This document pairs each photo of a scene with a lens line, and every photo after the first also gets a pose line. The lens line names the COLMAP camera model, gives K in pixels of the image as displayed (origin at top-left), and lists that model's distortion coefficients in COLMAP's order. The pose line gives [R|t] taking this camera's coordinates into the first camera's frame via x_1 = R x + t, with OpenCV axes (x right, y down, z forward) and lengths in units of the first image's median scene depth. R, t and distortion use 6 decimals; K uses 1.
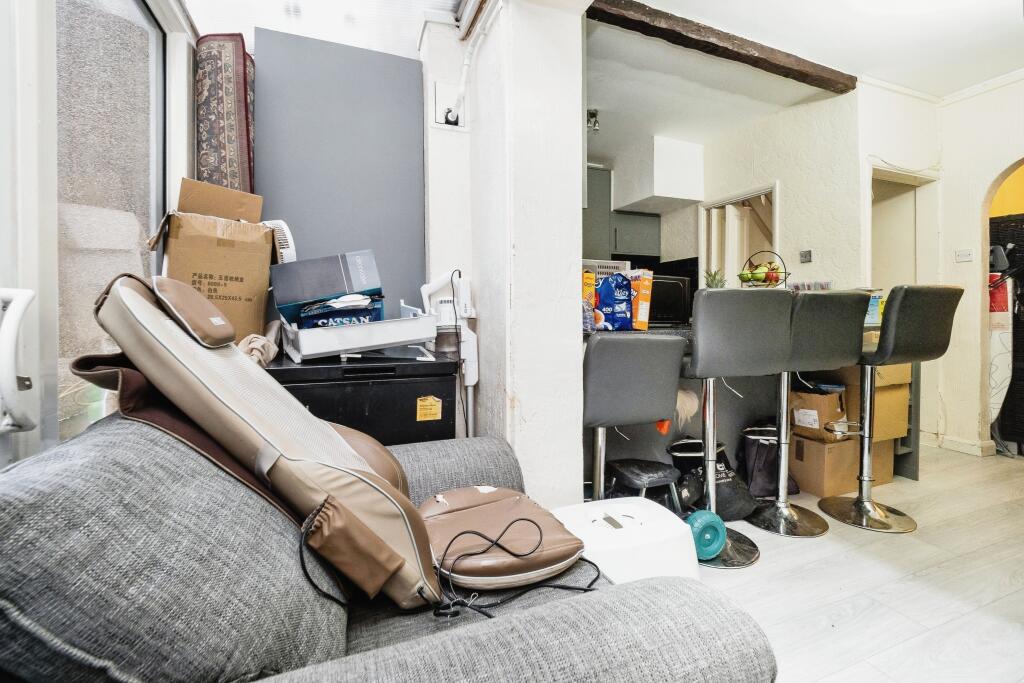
lens RADIAL K [[439.2, 0, 517.7], [0, 439.2, 306.7], [0, 0, 1]] dist [-0.010962, 0.001546]
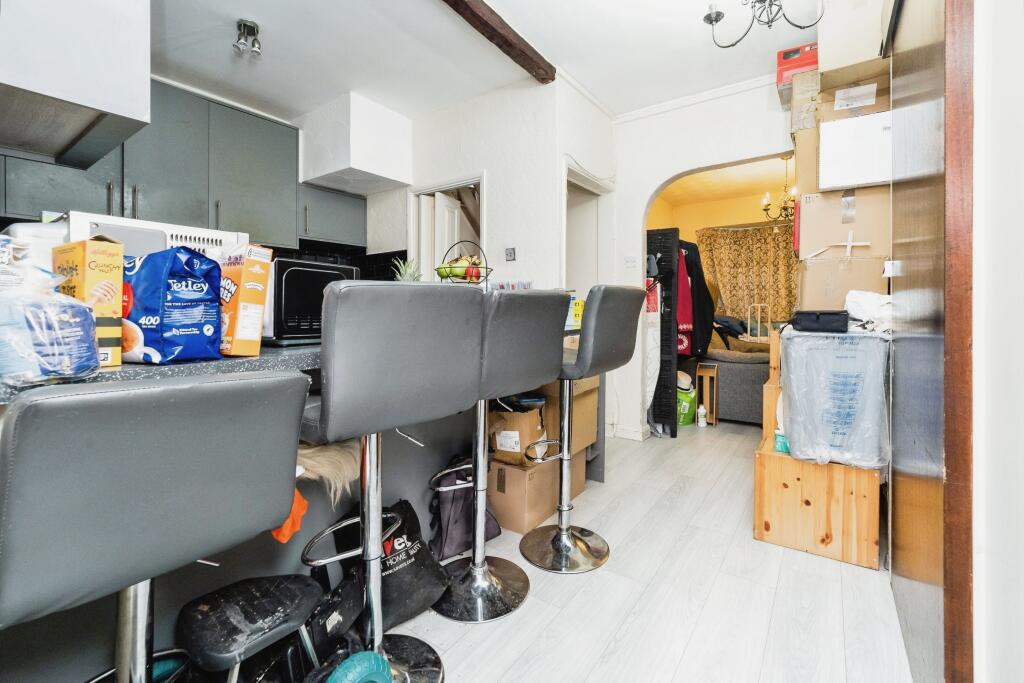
lens RADIAL K [[439.2, 0, 510.4], [0, 439.2, 308.2], [0, 0, 1]] dist [-0.010962, 0.001546]
pose [[0.841551, -0.002378, 0.540173, 0.214386], [-0.002113, 0.999968, 0.007693, -0.008932], [-0.540174, -0.007616, 0.841519, 0.295694]]
